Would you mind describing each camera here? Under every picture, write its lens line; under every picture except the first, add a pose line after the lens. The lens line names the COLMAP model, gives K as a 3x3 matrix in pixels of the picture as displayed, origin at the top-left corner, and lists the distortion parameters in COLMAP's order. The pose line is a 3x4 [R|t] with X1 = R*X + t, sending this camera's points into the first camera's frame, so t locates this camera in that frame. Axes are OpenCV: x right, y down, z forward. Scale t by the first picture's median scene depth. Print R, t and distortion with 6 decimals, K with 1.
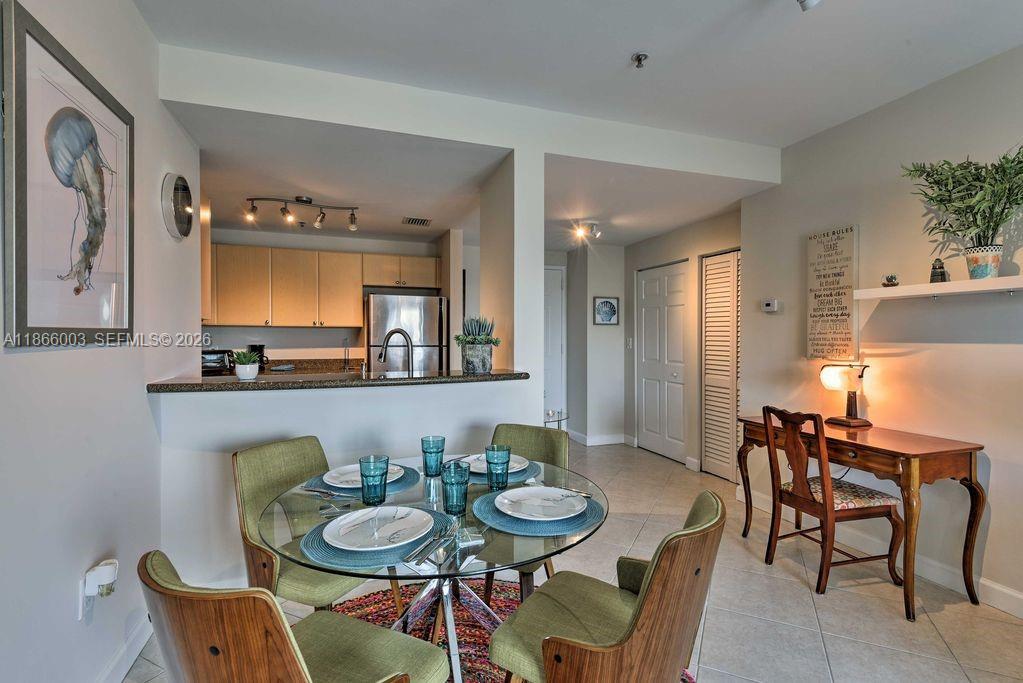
lens RADIAL K [[485.3, 0, 515.5], [0, 485.3, 345.2], [0, 0, 1]] dist [0.012775, -0.010160]
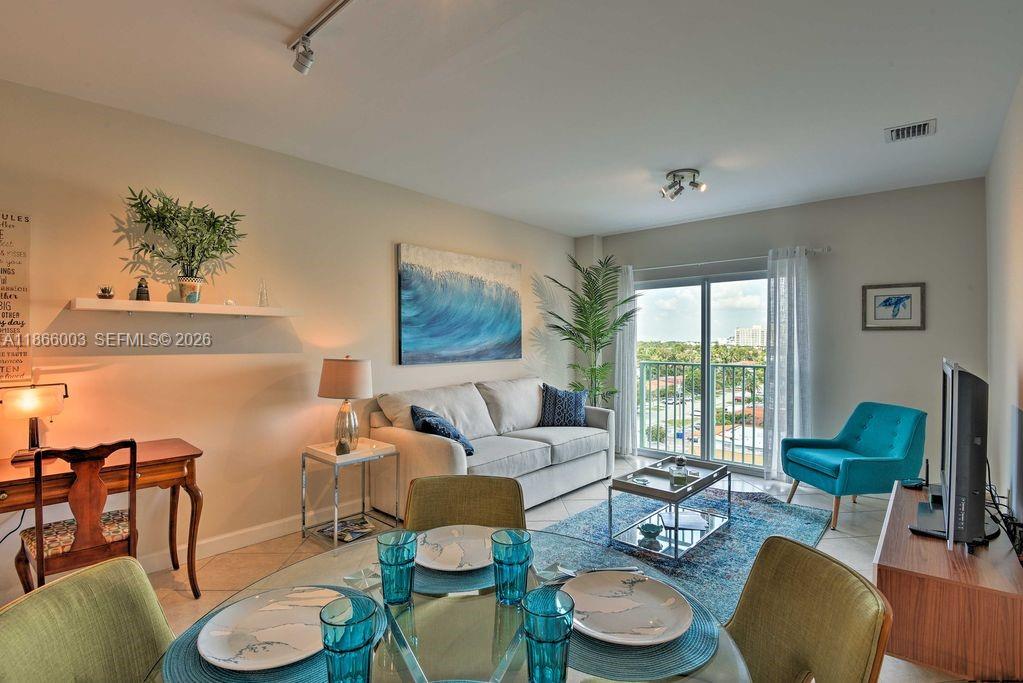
lens RADIAL K [[485.3, 0, 504.3], [0, 485.3, 344.7], [0, 0, 1]] dist [0.012775, -0.010160]
pose [[-0.491391, -0.001604, 0.870938, -0.409190], [0.018348, 0.999757, 0.012193, -0.023669], [-0.870746, 0.021971, -0.491242, 0.717087]]
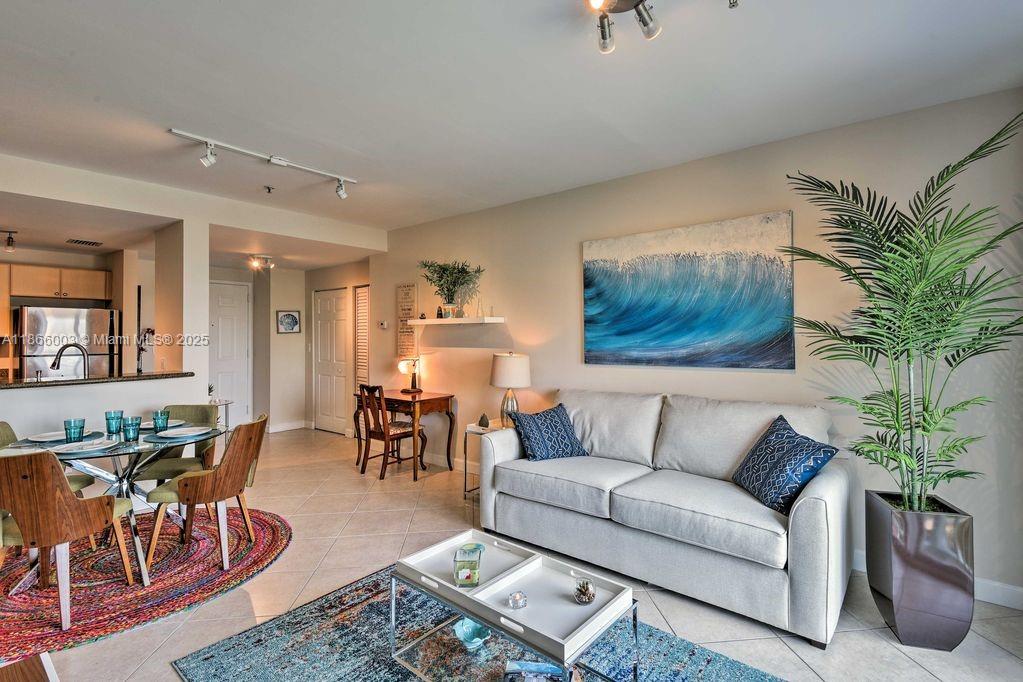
lens RADIAL K [[485.3, 0, 551.0], [0, 485.3, 331.9], [0, 0, 1]] dist [0.012775, -0.010160]
pose [[0.829064, -0.001945, 0.559150, 0.093971], [0.015411, 0.999694, -0.019373, -0.019802], [-0.558941, 0.024679, 0.828840, -0.815301]]
